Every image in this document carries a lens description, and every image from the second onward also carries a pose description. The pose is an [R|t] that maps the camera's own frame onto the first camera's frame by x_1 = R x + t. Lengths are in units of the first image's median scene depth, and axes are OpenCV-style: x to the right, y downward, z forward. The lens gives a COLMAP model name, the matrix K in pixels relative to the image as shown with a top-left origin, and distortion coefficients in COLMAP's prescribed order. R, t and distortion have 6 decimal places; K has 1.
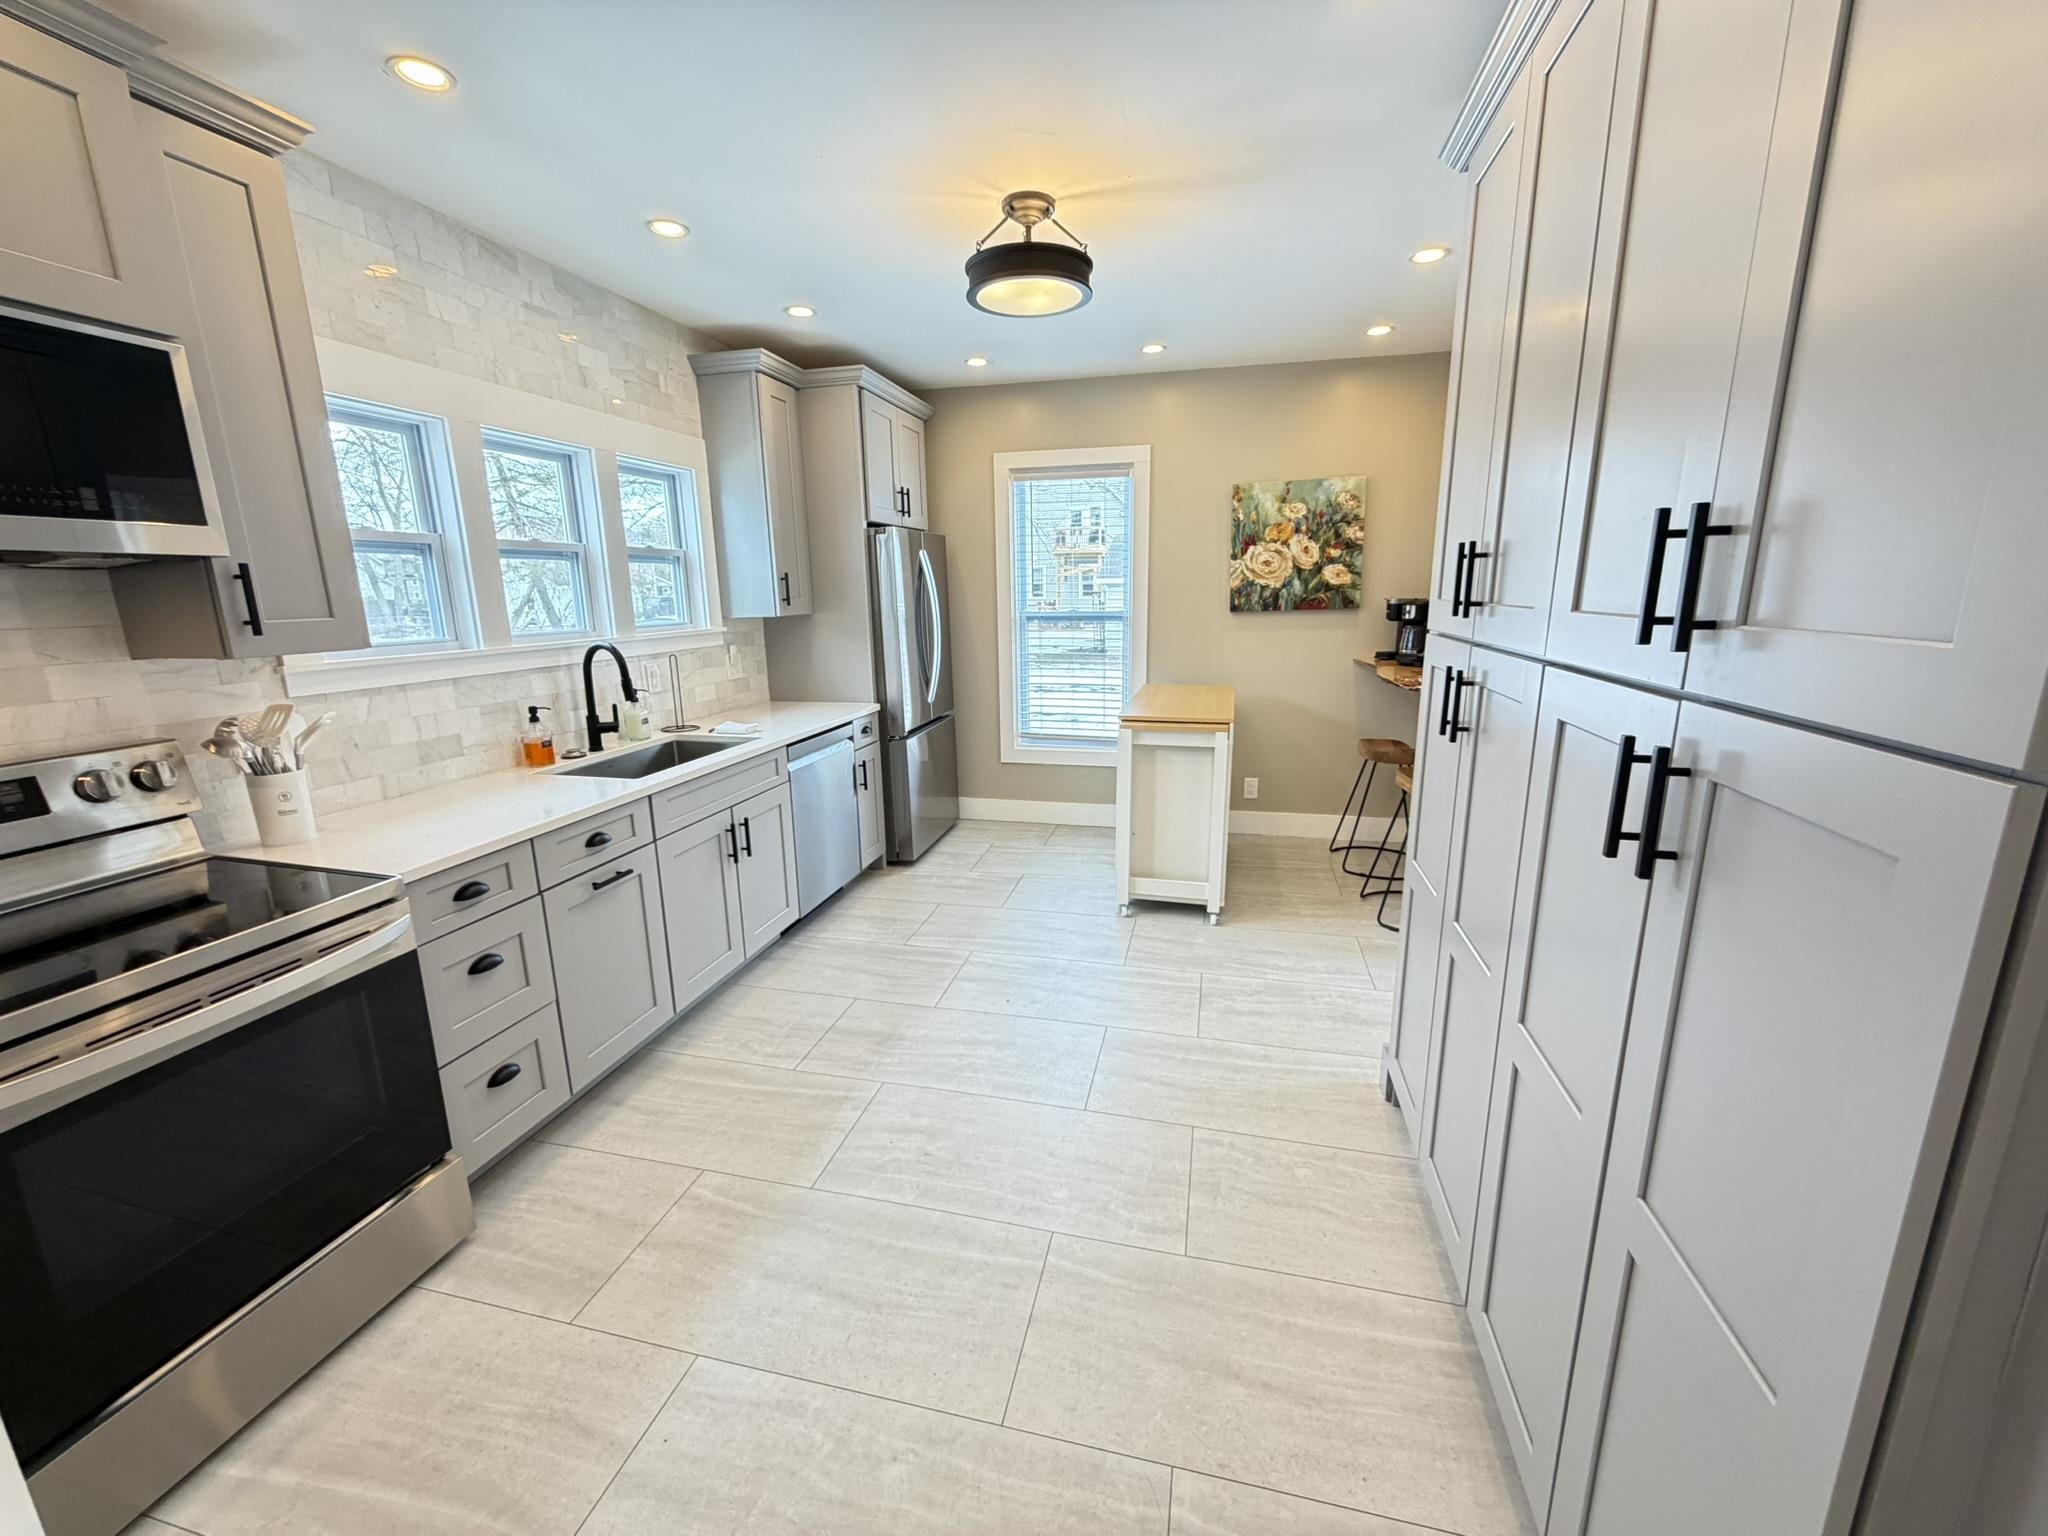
lens RADIAL K [[811.2, 0, 1023.7], [0, 811.2, 774.5], [0, 0, 1]] dist [-0.001334, 0.000114]
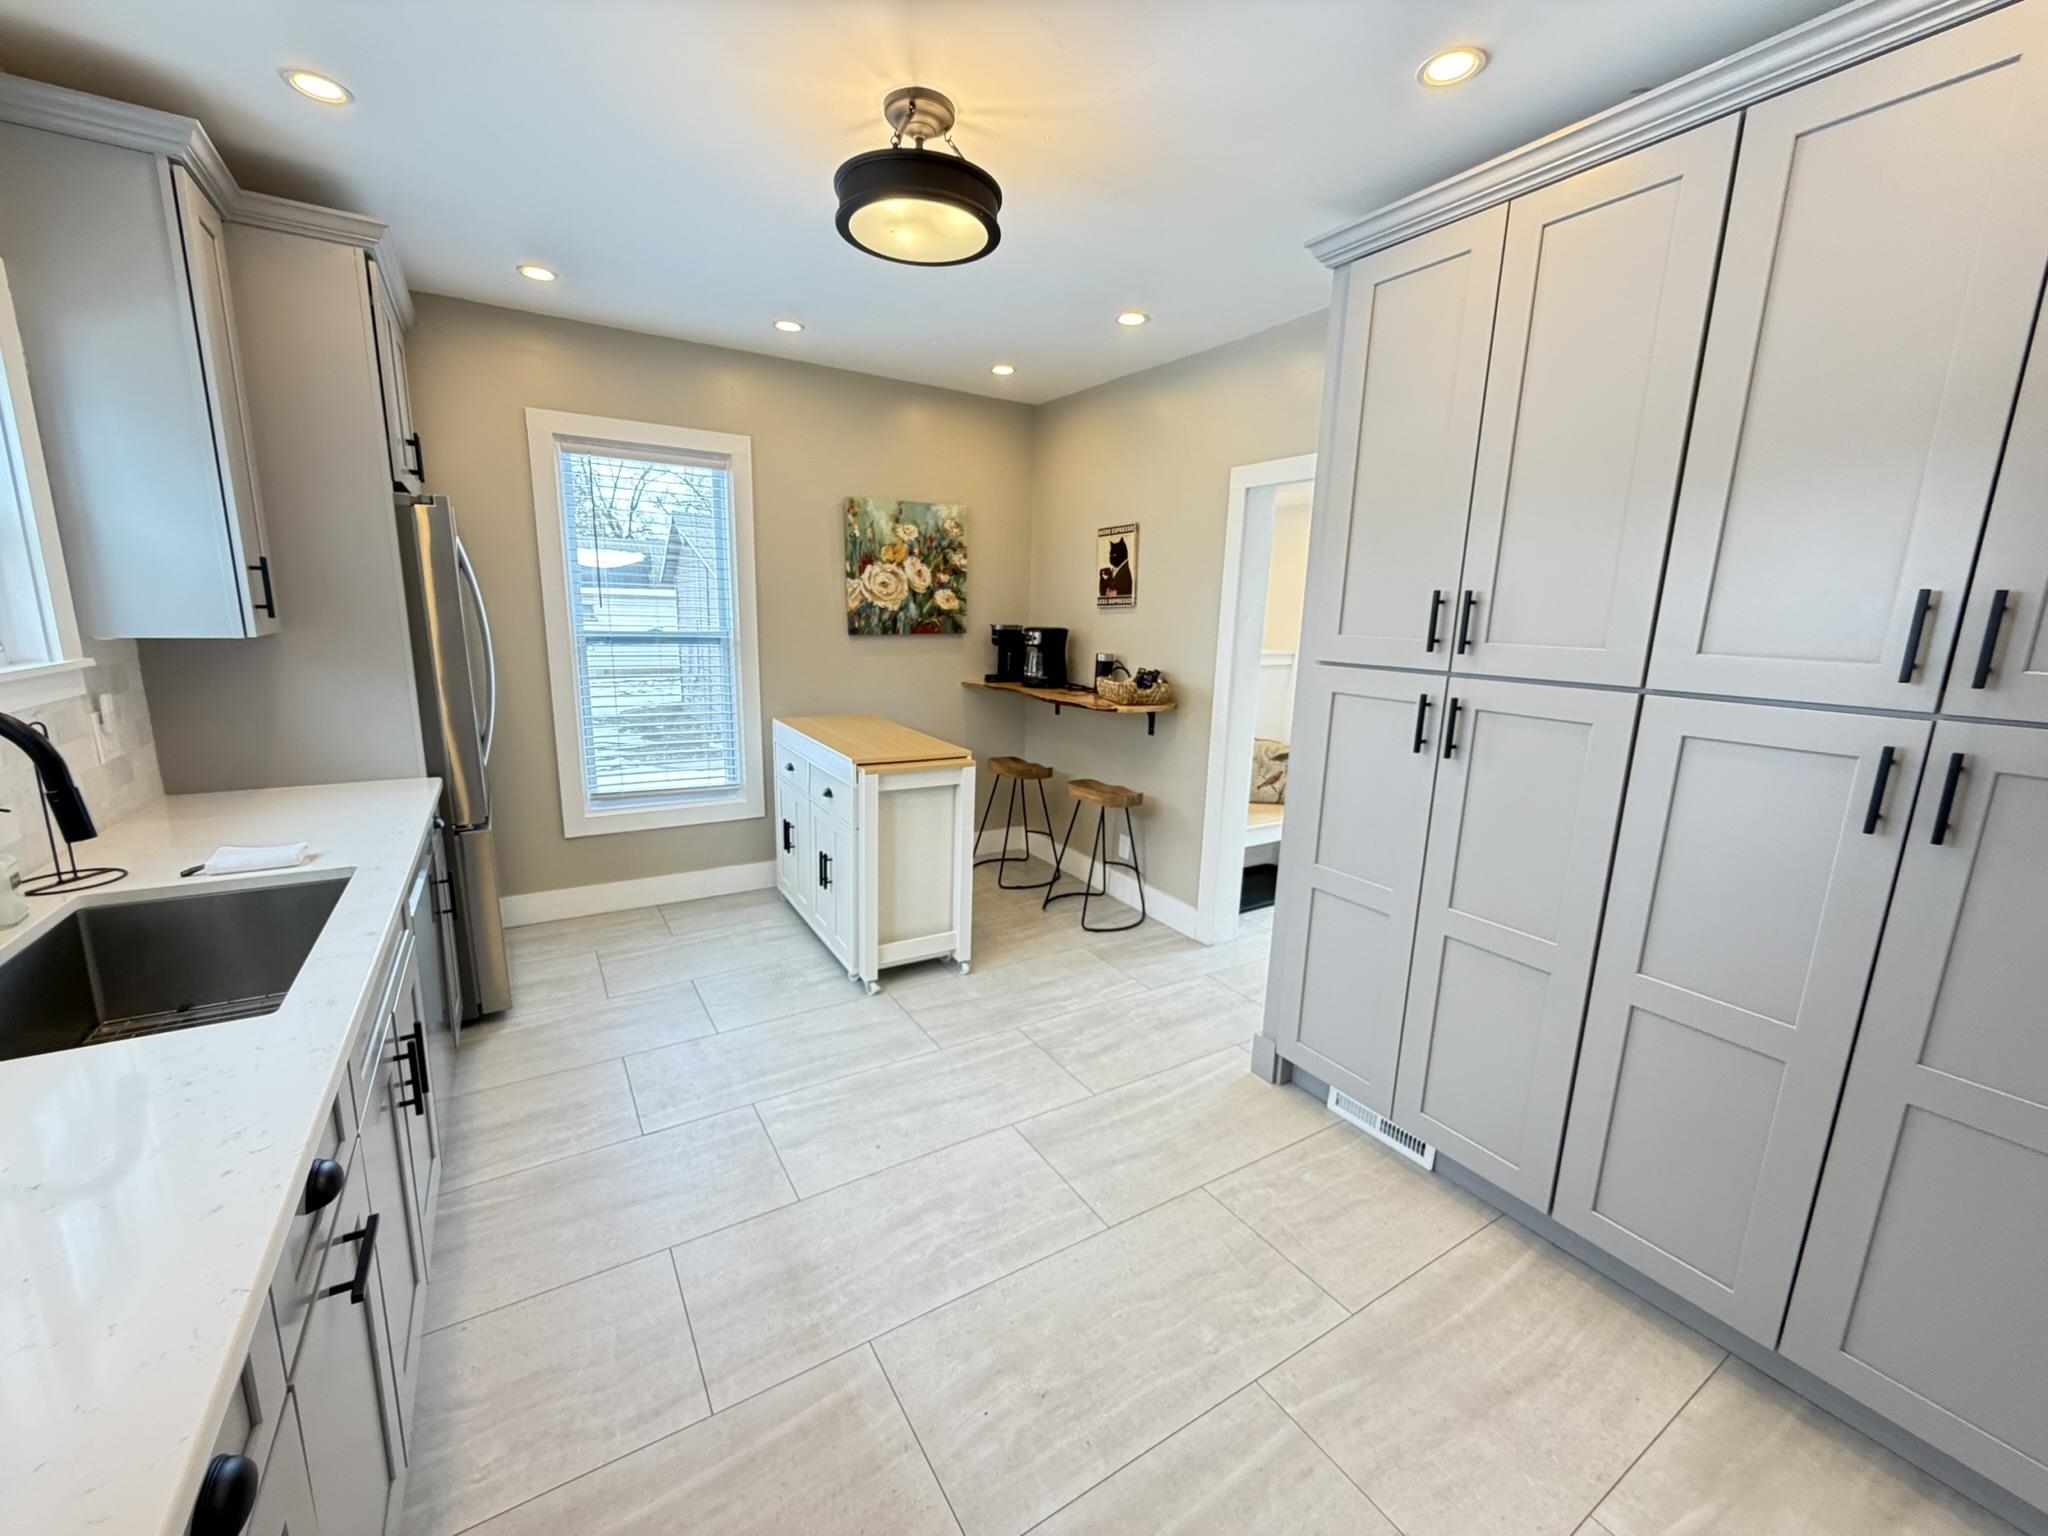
lens RADIAL K [[812.9, 0, 1021.4], [0, 812.9, 774.2], [0, 0, 1]] dist [-0.000506, -0.000179]
pose [[0.701181, -0.110094, 0.704432, -0.329322], [0.124444, 0.991738, 0.031127, -0.058237], [-0.702039, 0.065837, 0.709089, 0.265018]]
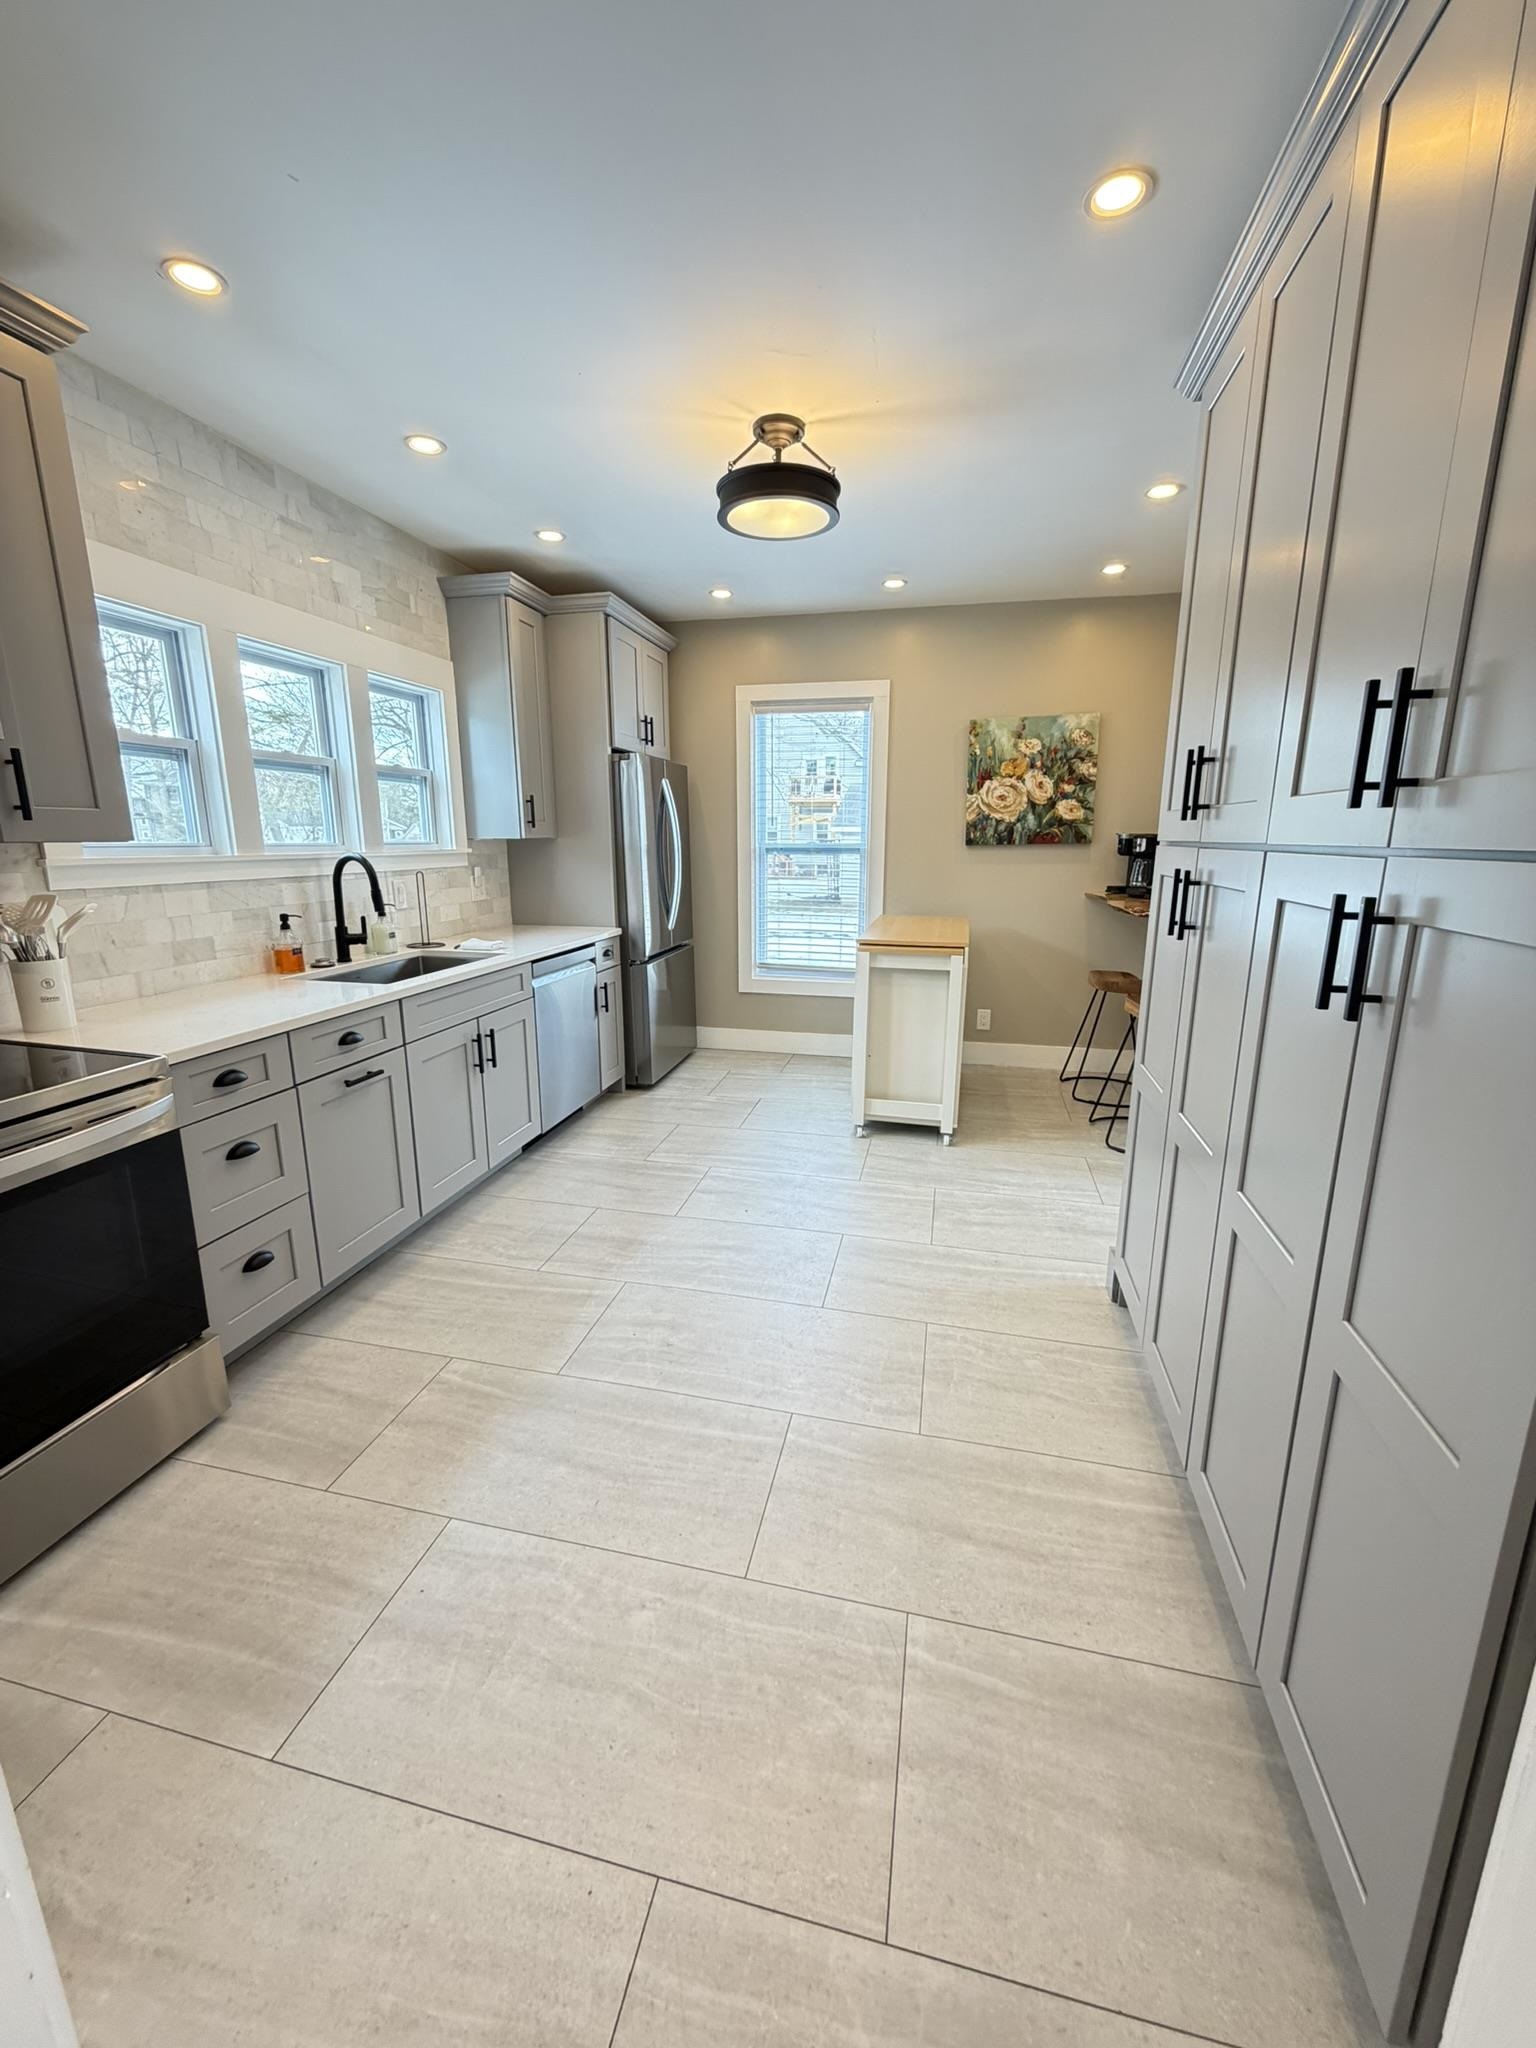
lens RADIAL K [[809.7, 0, 768.0], [0, 809.7, 1024.0], [0, 0, 1]] dist [0.000361, -0.000334]
pose [[0.999796, 0.012620, 0.015744, -0.008676], [-0.012616, 0.999920, -0.000339, 0.033345], [-0.015747, 0.000140, 0.999876, -0.018125]]
